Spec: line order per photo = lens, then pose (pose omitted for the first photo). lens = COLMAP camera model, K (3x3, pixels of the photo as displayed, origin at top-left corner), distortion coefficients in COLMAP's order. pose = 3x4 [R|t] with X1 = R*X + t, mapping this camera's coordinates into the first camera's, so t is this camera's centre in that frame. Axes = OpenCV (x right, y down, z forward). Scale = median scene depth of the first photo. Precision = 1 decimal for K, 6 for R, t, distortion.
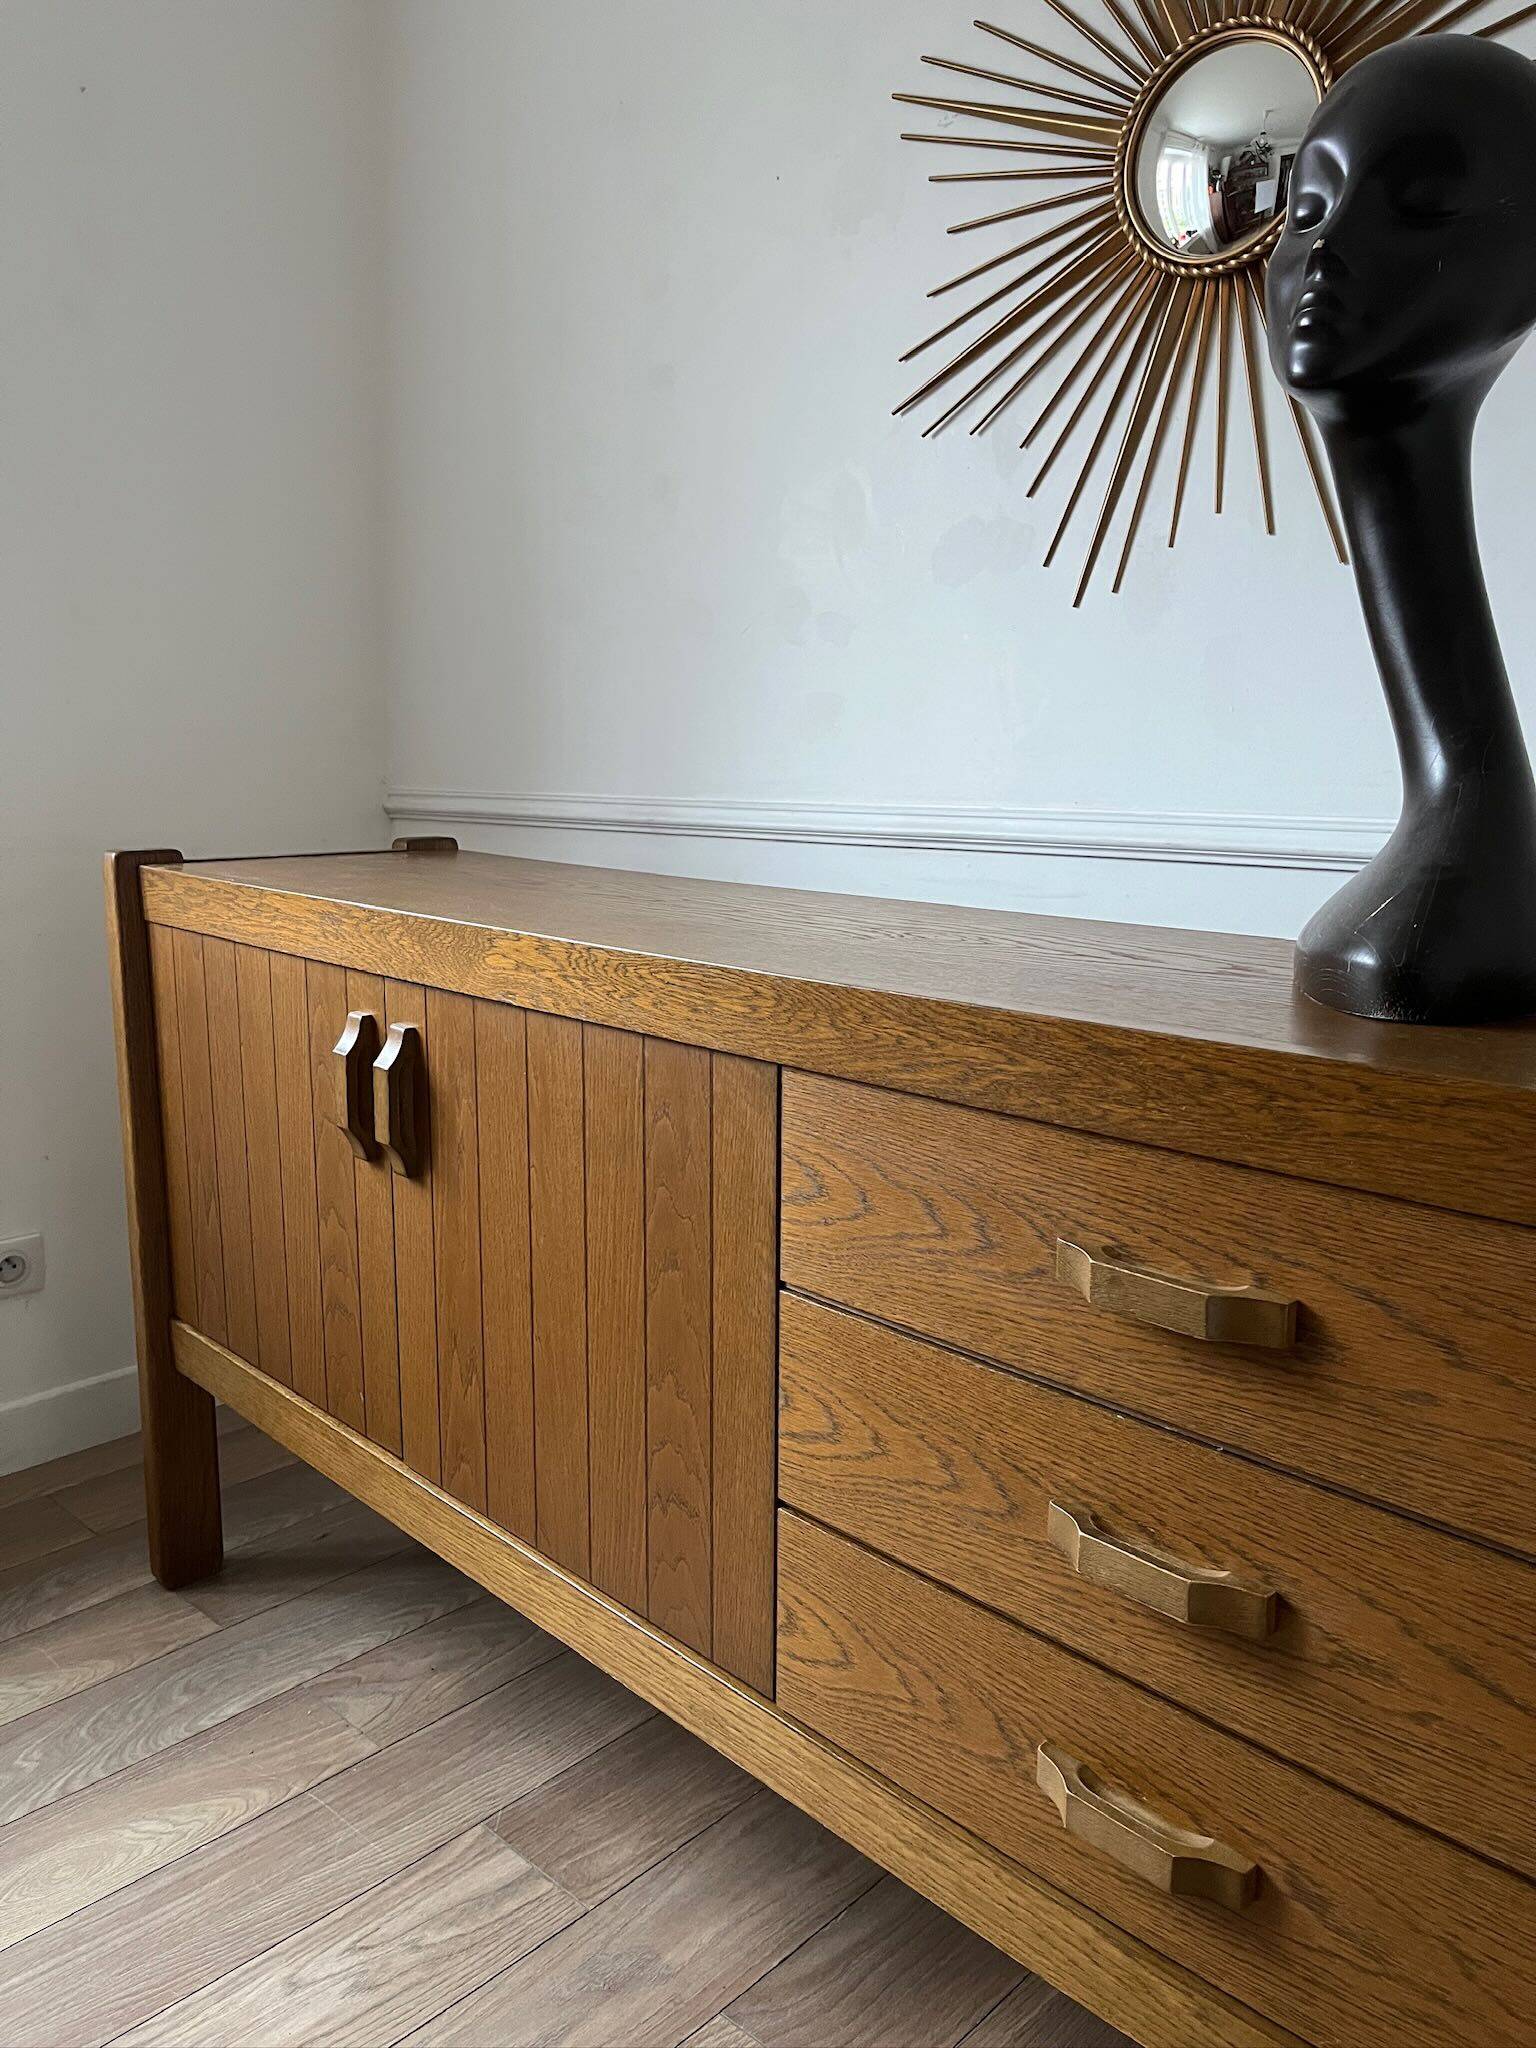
lens RADIAL K [[1561.5, 0, 745.9], [0, 1561.5, 1028.2], [0, 0, 1]] dist [0.062024, -0.099265]
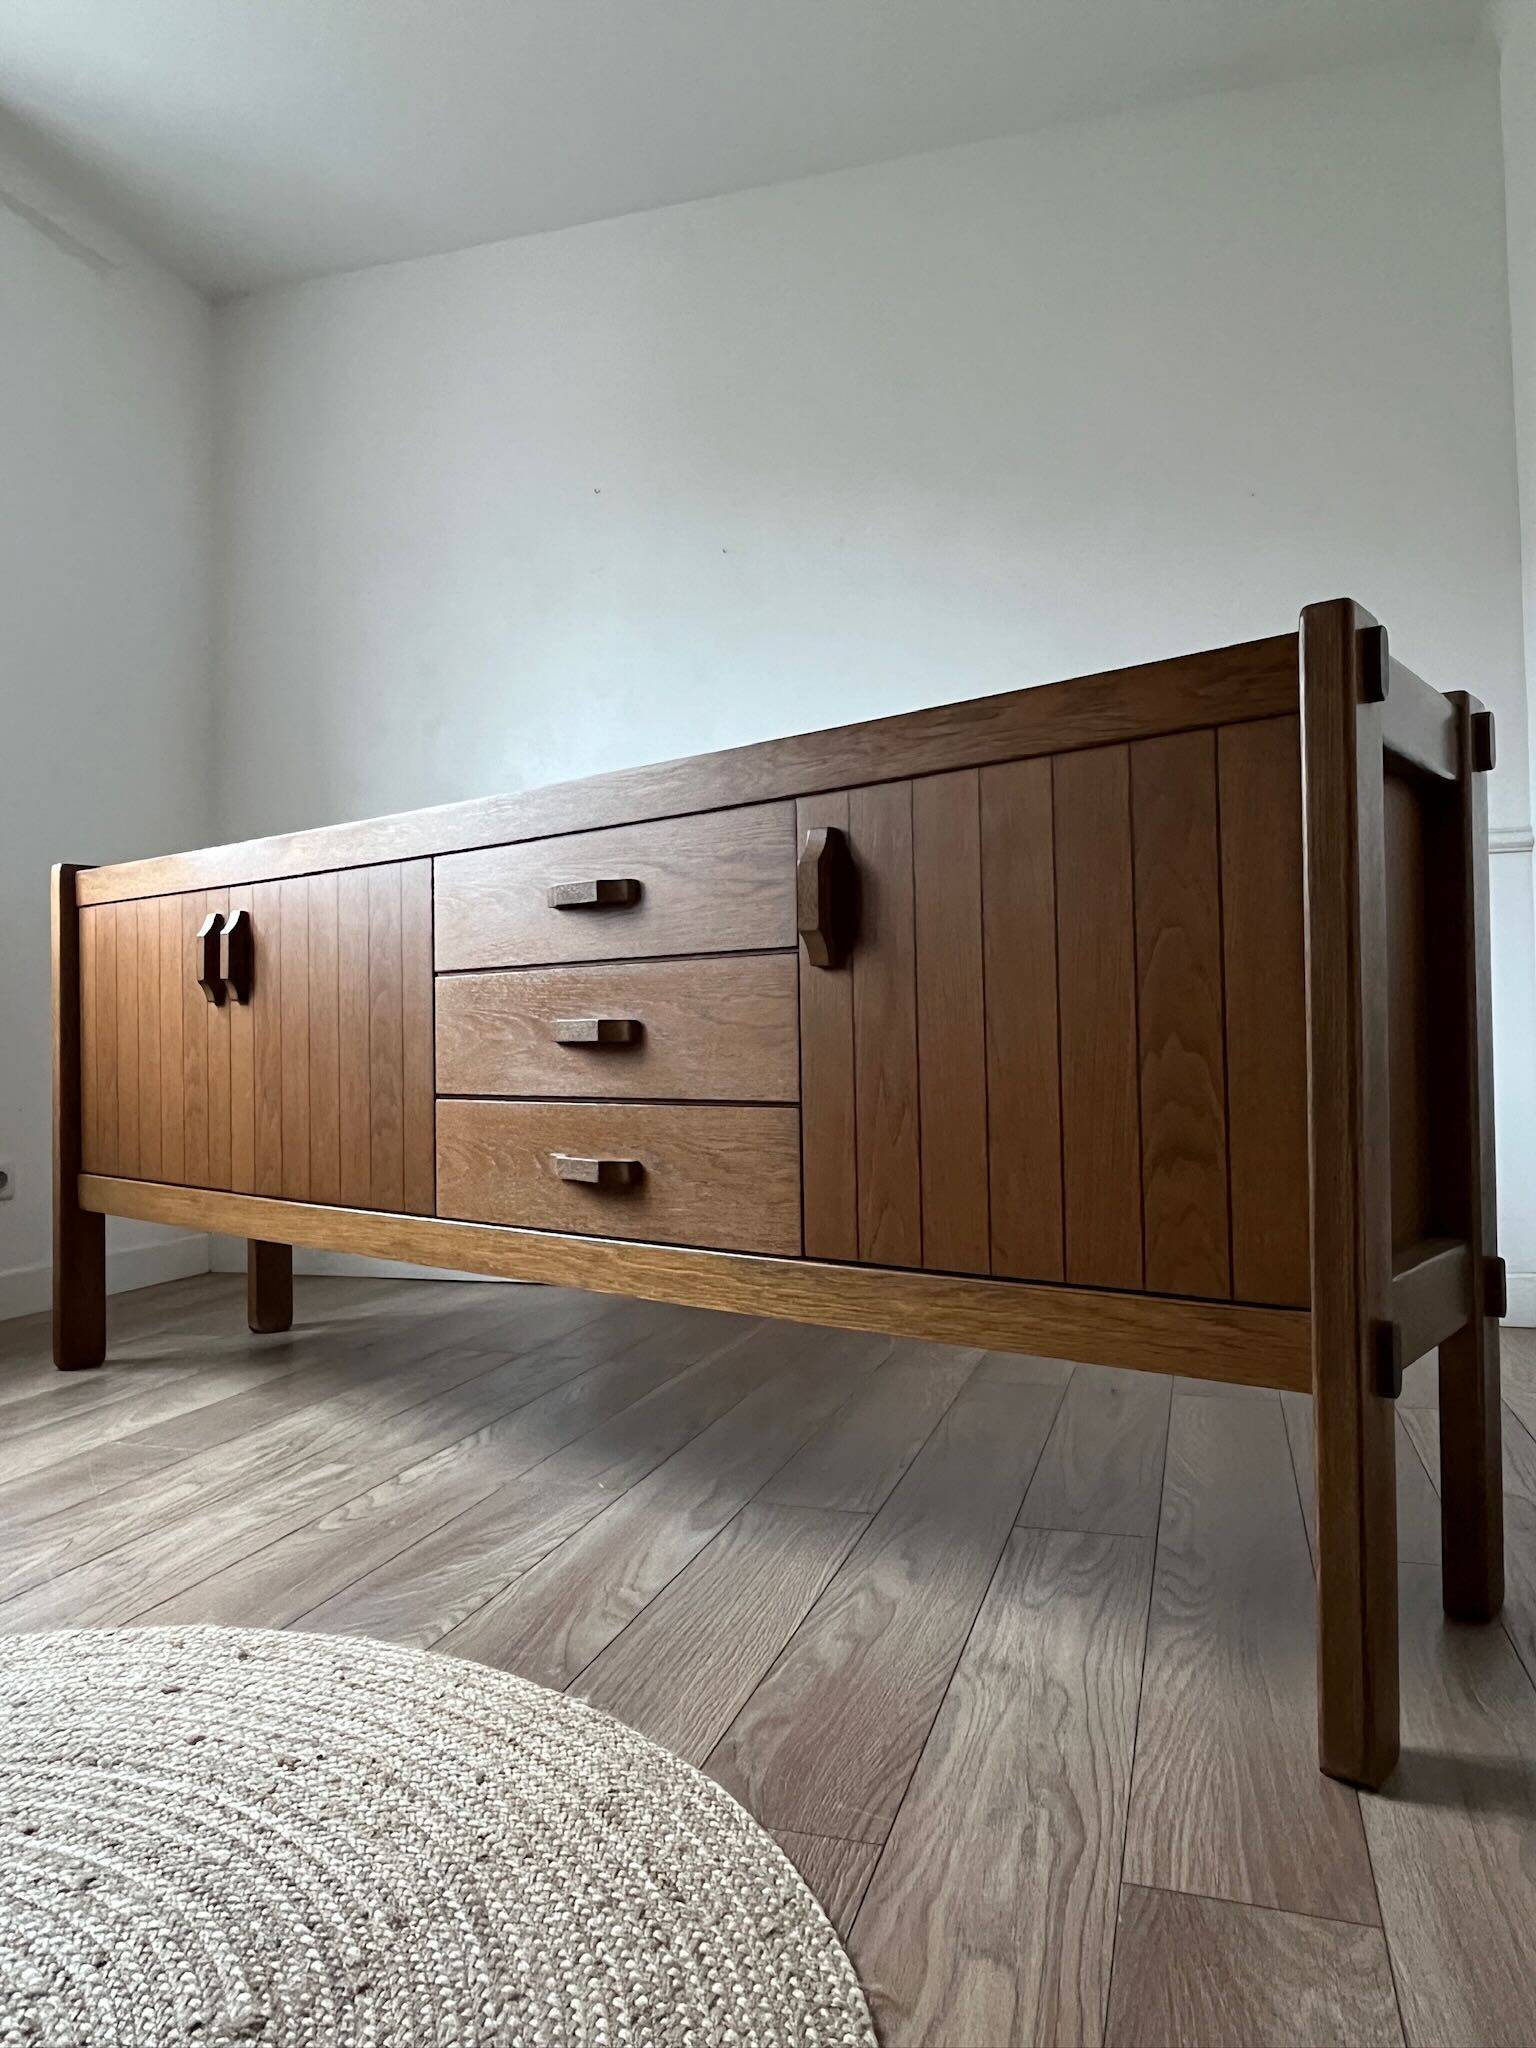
lens RADIAL K [[1396.6, 0, 760.8], [0, 1396.6, 1013.3], [0, 0, 1]] dist [0.000329, 0.001732]
pose [[0.992809, -0.014376, 0.118844, 0.199015], [0.038161, 0.978977, -0.200371, 0.529314], [-0.113464, 0.203465, 0.972485, -0.639972]]
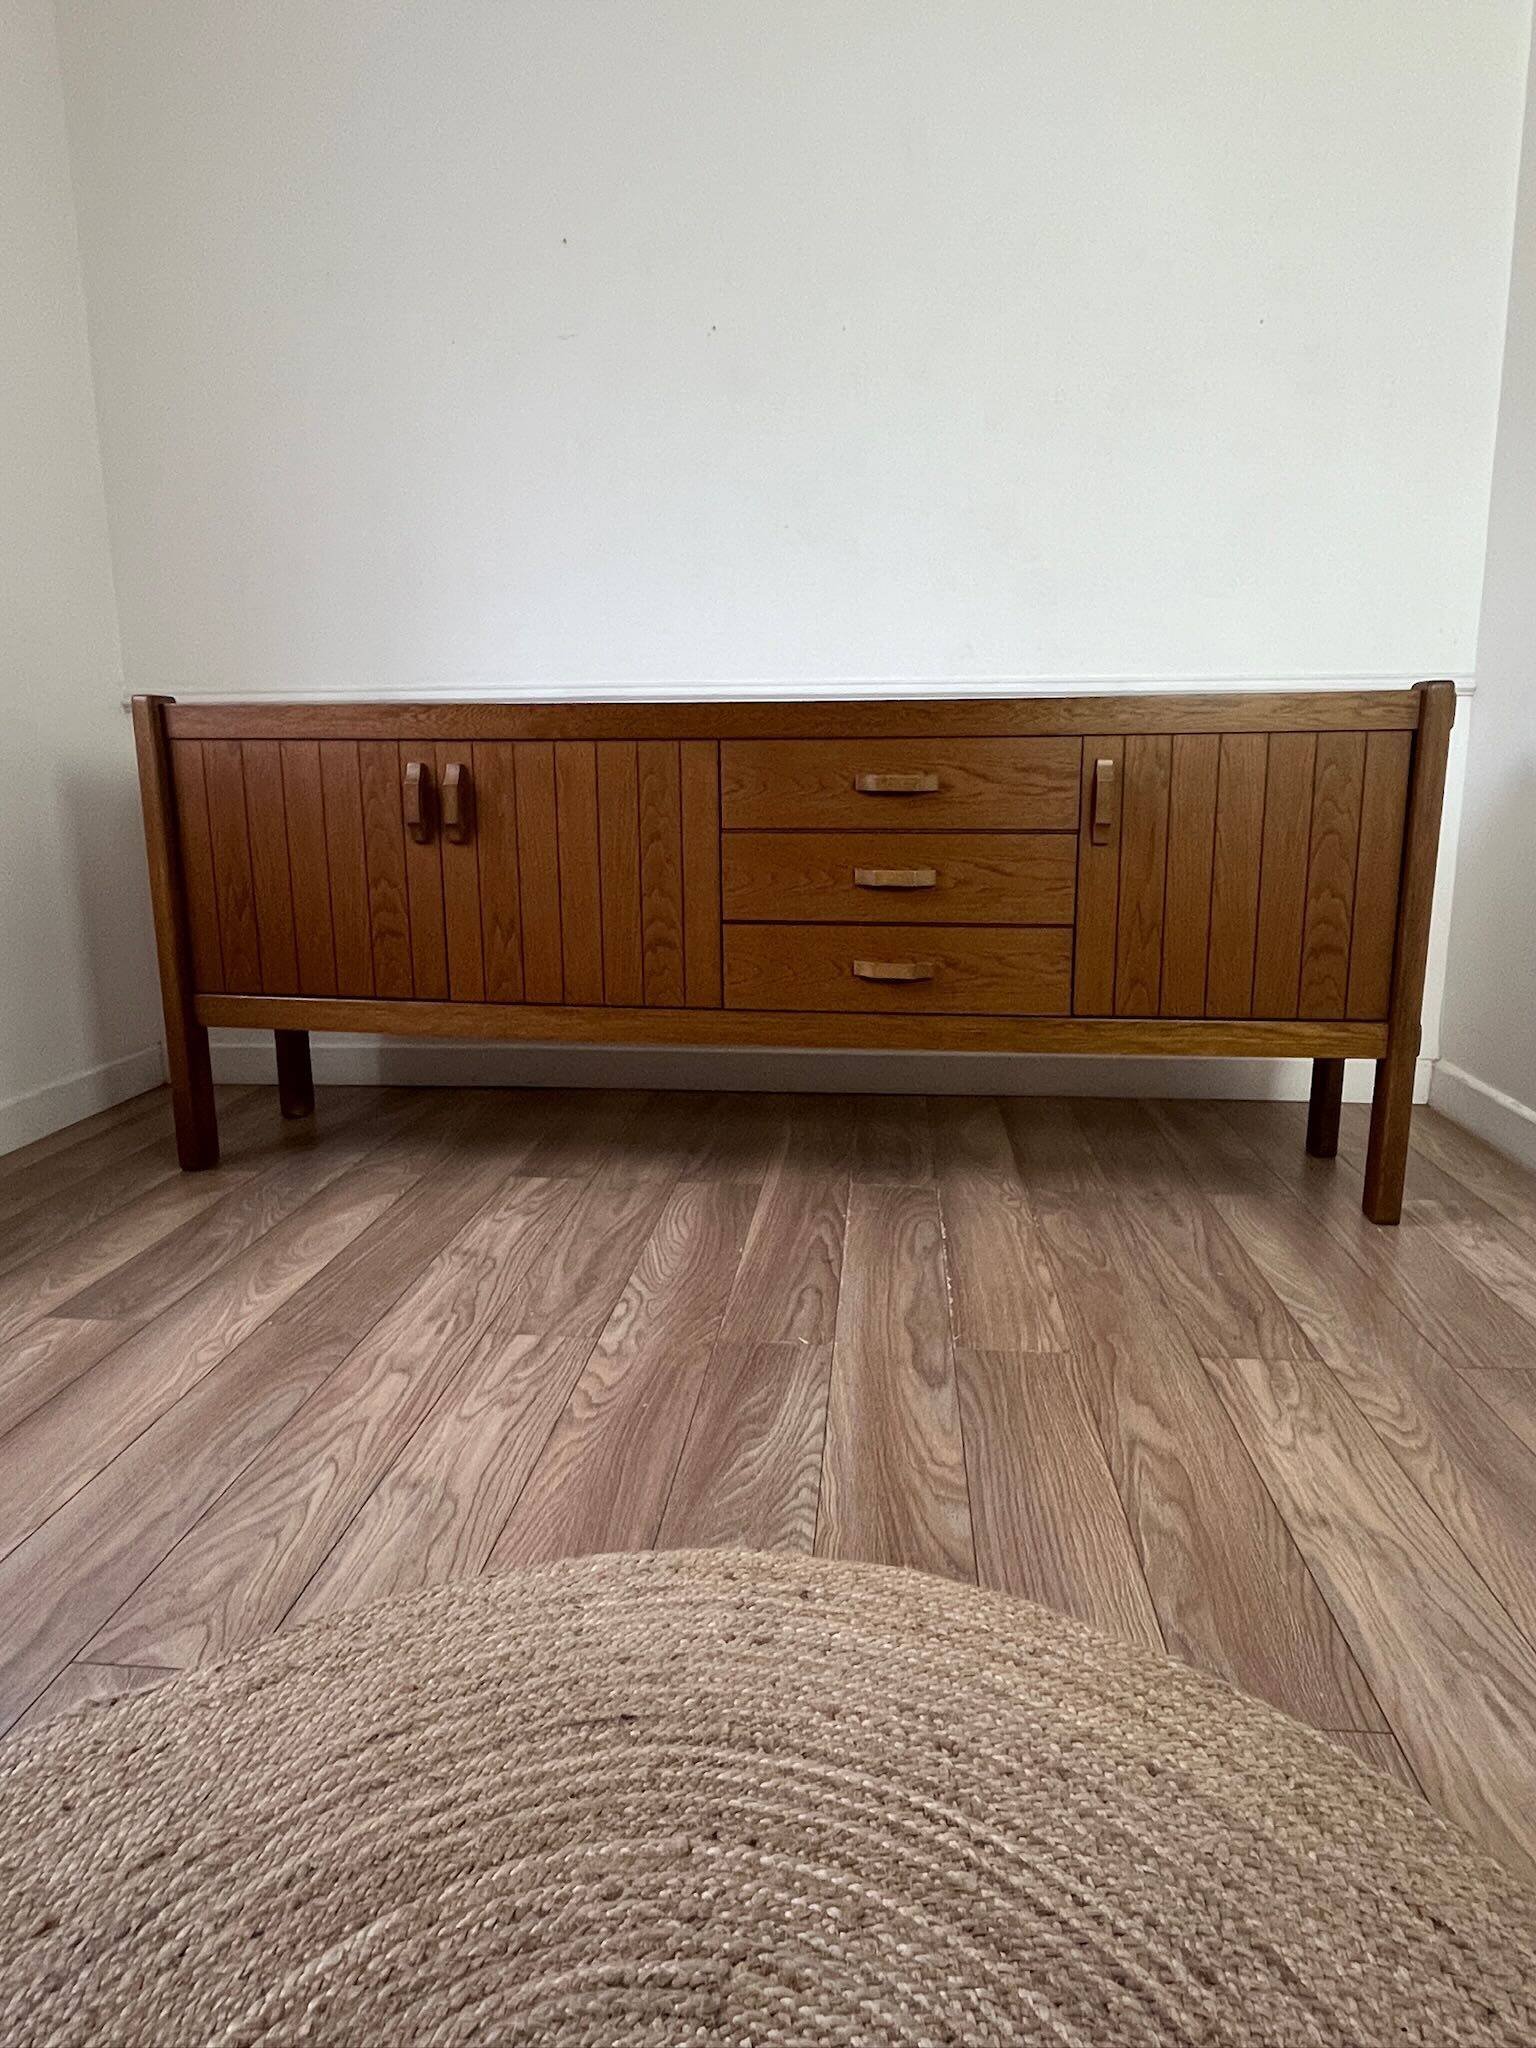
lens RADIAL K [[1253.4, 0, 774.2], [0, 1253.4, 1026.4], [0, 0, 1]] dist [-0.002821, -0.003061]
pose [[0.779055, -0.134460, 0.612368, -1.117899], [0.121023, 0.990614, 0.063548, 0.336314], [-0.615165, 0.024603, 0.788015, -0.600970]]
